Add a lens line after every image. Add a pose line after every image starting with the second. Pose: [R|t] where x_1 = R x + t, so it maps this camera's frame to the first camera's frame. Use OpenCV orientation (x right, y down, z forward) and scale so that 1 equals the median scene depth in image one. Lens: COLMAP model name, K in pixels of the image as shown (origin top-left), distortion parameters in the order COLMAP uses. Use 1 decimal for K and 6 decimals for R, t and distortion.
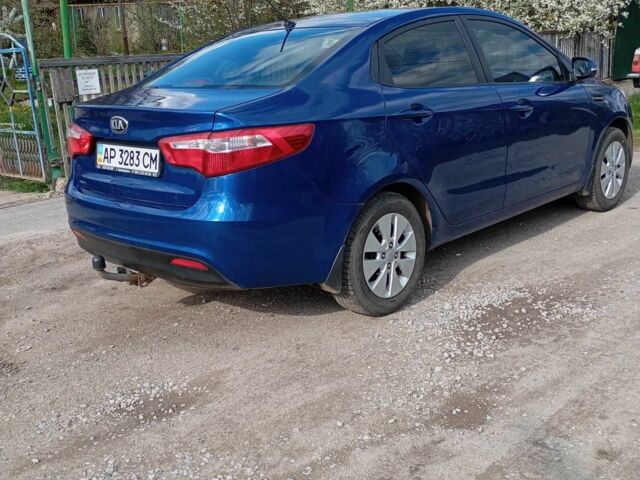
lens RADIAL K [[760.2, 0, 320.0], [0, 760.2, 240.0], [0, 0, 1]] dist [0.035275, 0.022551]
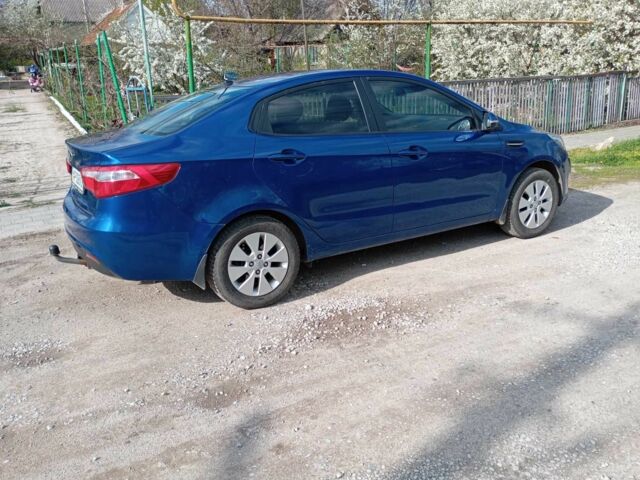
lens RADIAL K [[572.6, 0, 320.0], [0, 572.6, 240.0], [0, 0, 1]] dist [0.031407, -0.016738]
pose [[0.960775, 0.090095, -0.262285, 0.447857], [-0.080850, 0.995671, 0.045854, -0.074948], [0.265281, -0.022849, 0.963900, 0.078338]]
